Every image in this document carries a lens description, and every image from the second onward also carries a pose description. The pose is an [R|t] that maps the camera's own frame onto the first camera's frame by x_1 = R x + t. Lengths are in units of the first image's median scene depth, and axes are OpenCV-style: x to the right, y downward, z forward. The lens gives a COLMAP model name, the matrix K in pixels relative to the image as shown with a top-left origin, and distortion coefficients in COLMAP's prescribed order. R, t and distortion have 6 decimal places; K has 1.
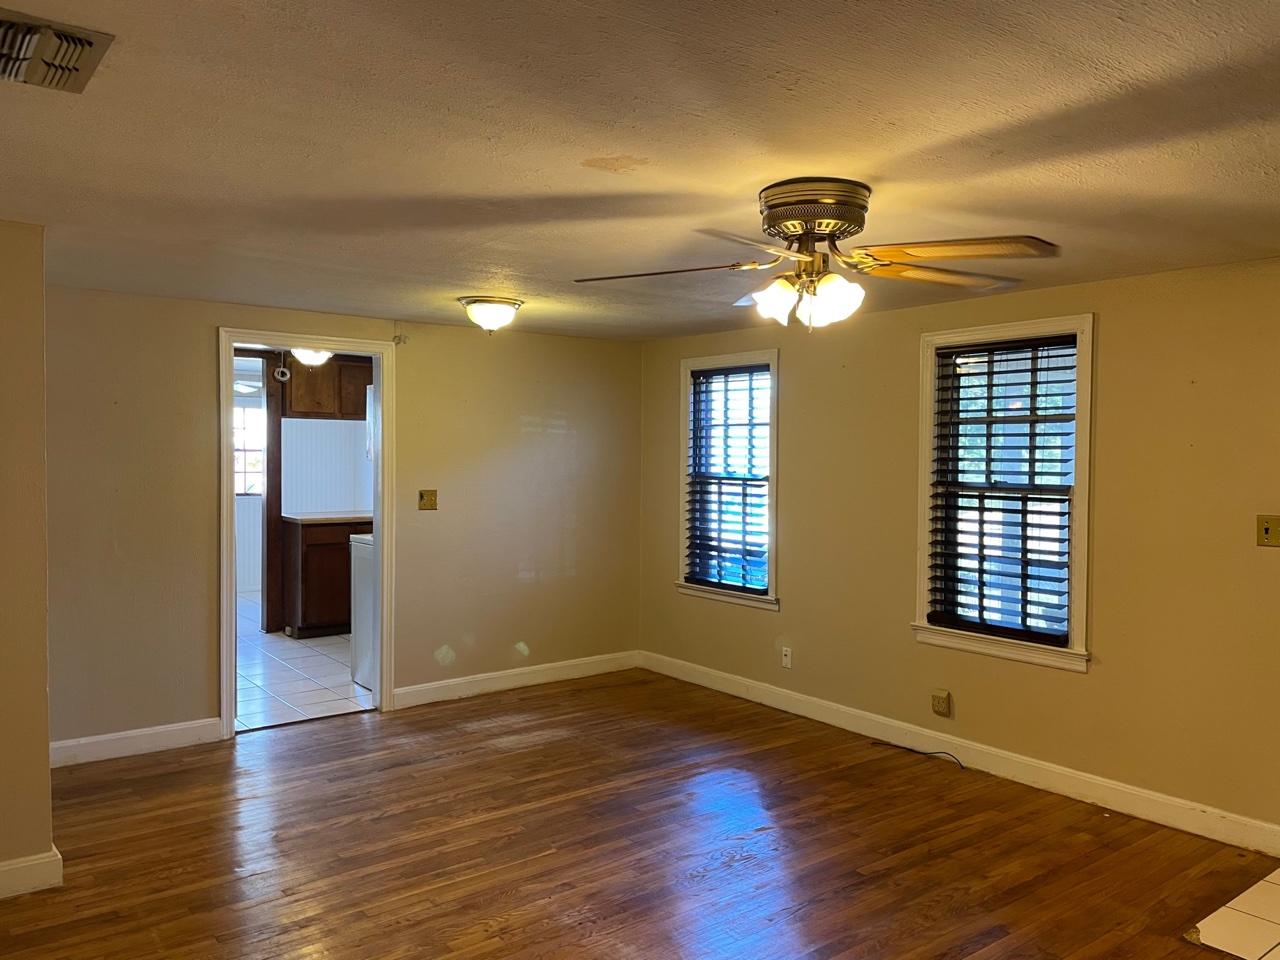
lens RADIAL K [[971.2, 0, 643.5], [0, 971.2, 468.3], [0, 0, 1]] dist [0.085313, -0.118418]
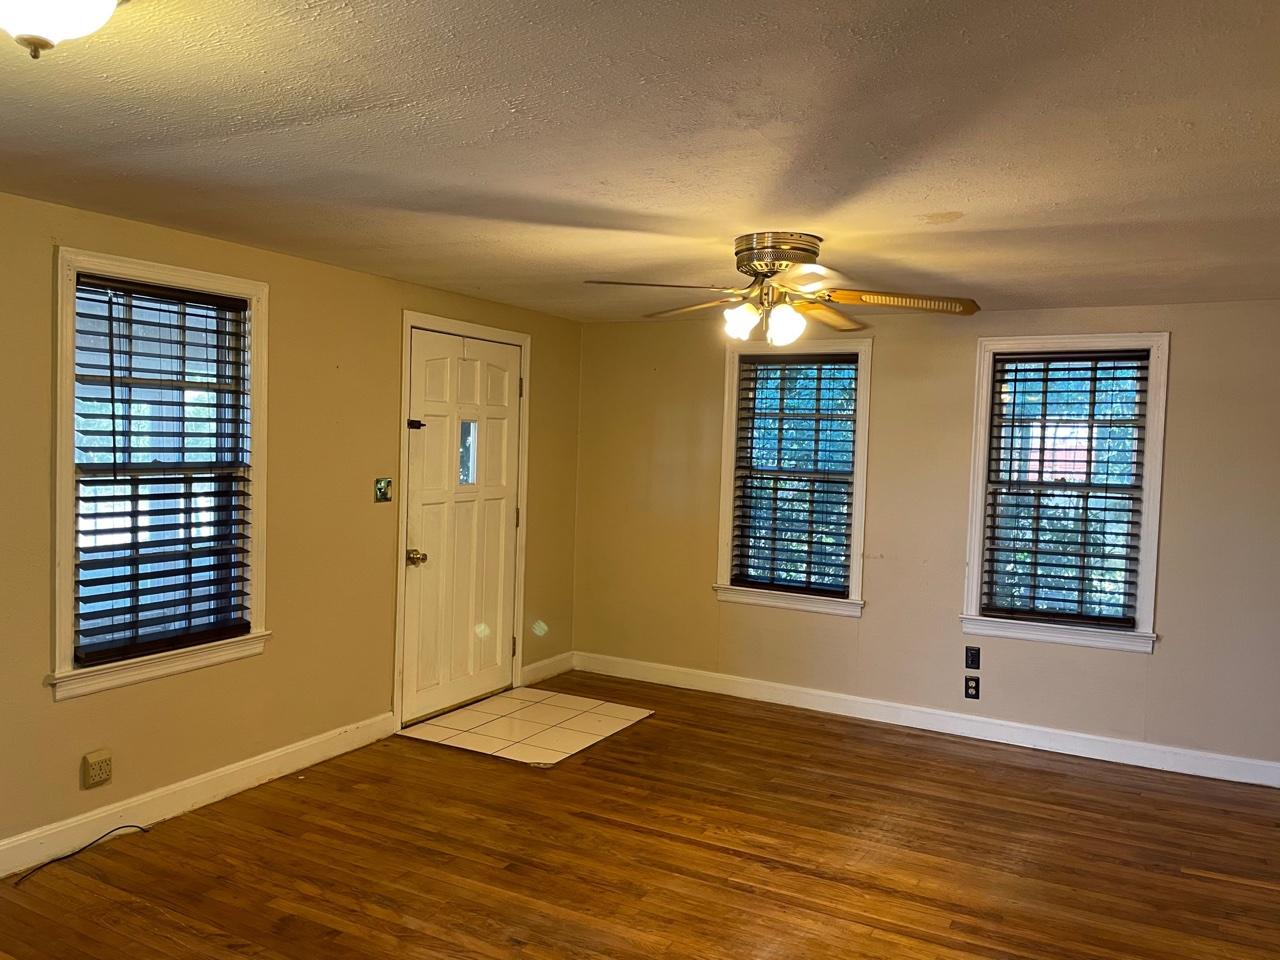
lens RADIAL K [[971.2, 0, 643.5], [0, 971.2, 468.3], [0, 0, 1]] dist [0.085313, -0.118418]
pose [[-0.407391, -0.047076, 0.912040, -0.596076], [-0.015464, 0.998883, 0.044651, -0.024789], [-0.913123, 0.004087, -0.407664, 1.072375]]
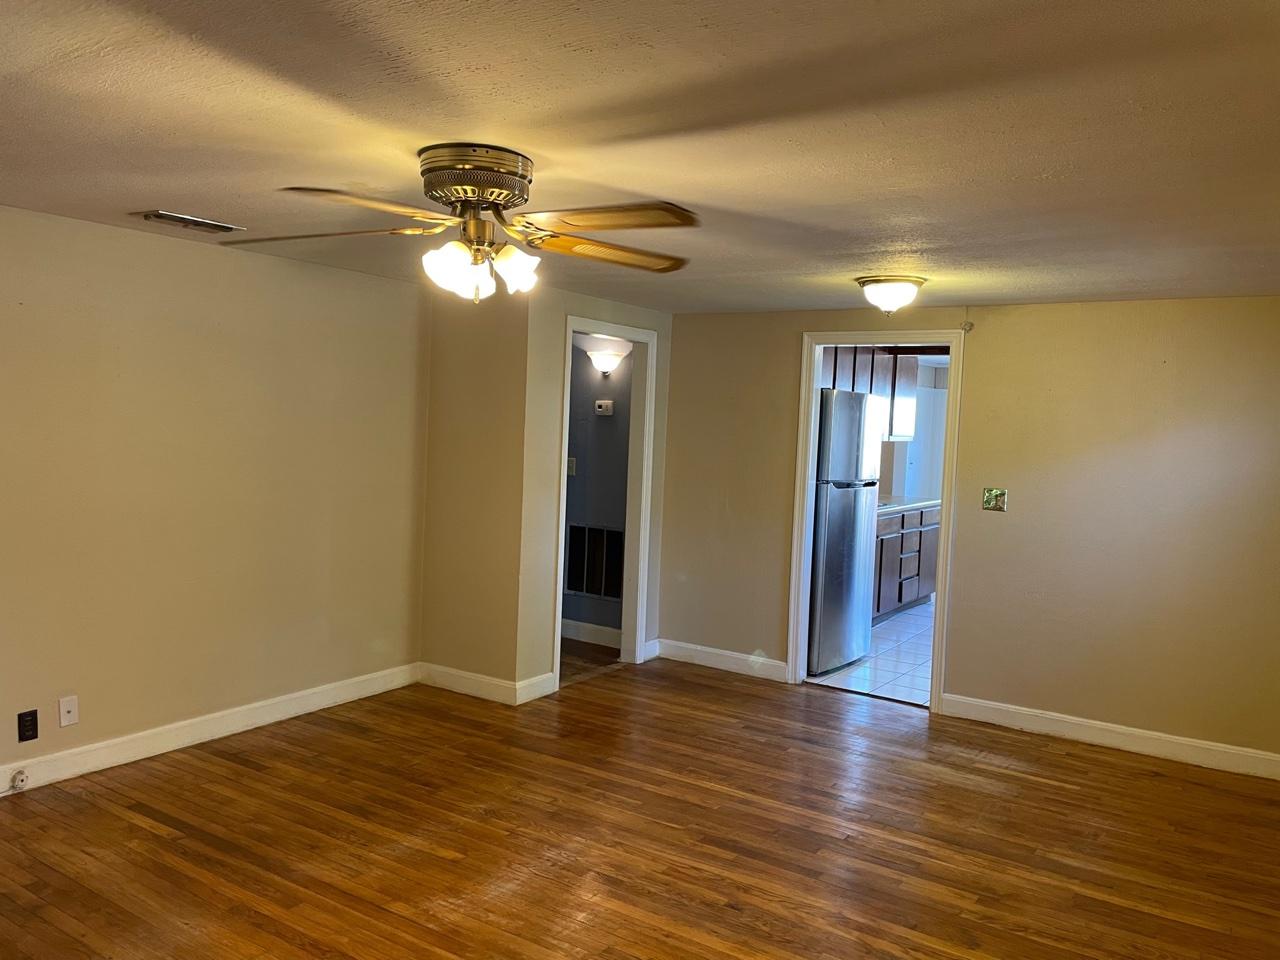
lens RADIAL K [[971.2, 0, 643.5], [0, 971.2, 468.3], [0, 0, 1]] dist [0.085313, -0.118418]
pose [[0.321986, 0.052479, -0.945289, 0.737494], [-0.058353, 0.997664, 0.035510, -0.013645], [0.944944, 0.043726, 0.324296, 0.544570]]
